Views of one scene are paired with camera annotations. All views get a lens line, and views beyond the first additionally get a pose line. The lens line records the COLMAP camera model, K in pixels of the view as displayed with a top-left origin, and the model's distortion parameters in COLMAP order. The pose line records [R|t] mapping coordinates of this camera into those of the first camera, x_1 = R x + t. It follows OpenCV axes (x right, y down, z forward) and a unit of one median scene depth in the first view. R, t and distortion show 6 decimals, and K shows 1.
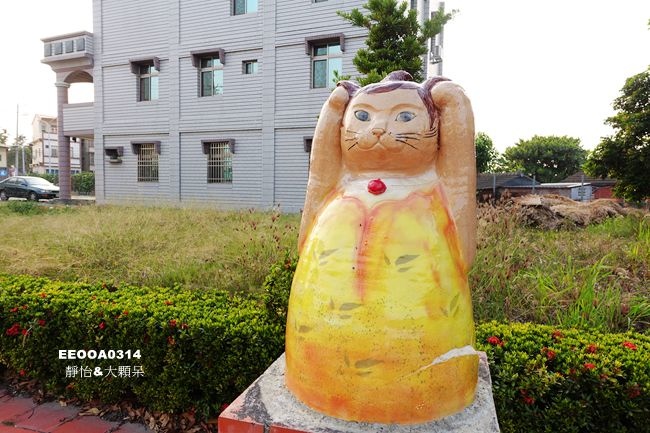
lens RADIAL K [[443.0, 0, 361.1], [0, 443.0, 221.4], [0, 0, 1]] dist [-0.003668, -0.002389]
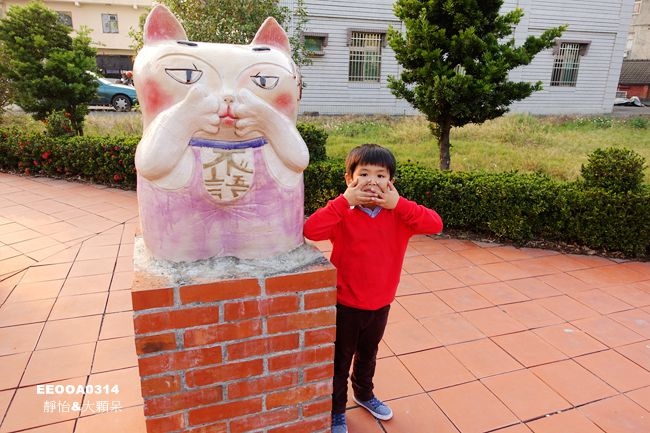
lens RADIAL K [[416.7, 0, 319.5], [0, 416.7, 208.3], [0, 0, 1]] dist [0.005622, -0.006015]
pose [[0.815700, -0.169760, 0.553005, -0.912728], [0.039441, 0.970067, 0.239612, -0.044619], [-0.577129, -0.173640, 0.797979, 0.344738]]
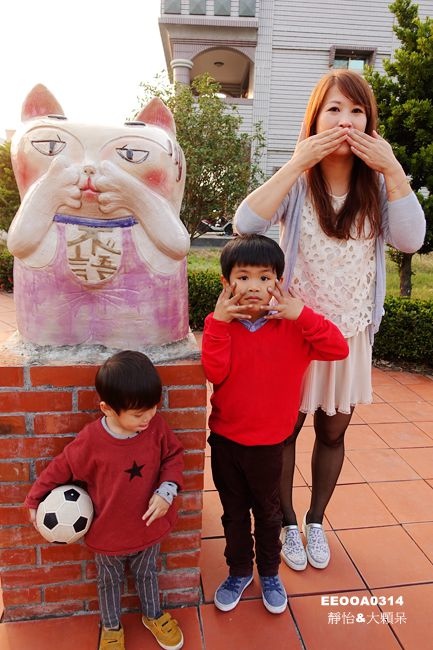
lens RADIAL K [[416.7, 0, 220.4], [0, 416.7, 319.4], [0, 0, 1]] dist [0.005622, -0.006015]
pose [[0.904568, -0.094386, 0.415750, -0.898147], [0.021817, 0.984155, 0.175961, -0.036278], [-0.425771, -0.150099, 0.892295, 0.341520]]
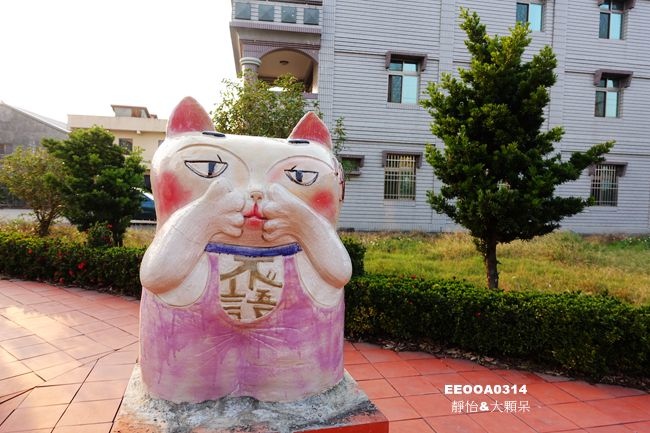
lens RADIAL K [[416.7, 0, 325.0], [0, 416.7, 223.5], [0, 0, 1]] dist [0.005622, -0.006015]
pose [[0.854630, -0.024589, 0.518656, -0.906647], [0.028943, 0.999581, -0.000303, -0.042612], [-0.518431, 0.015270, 0.854983, 0.355913]]
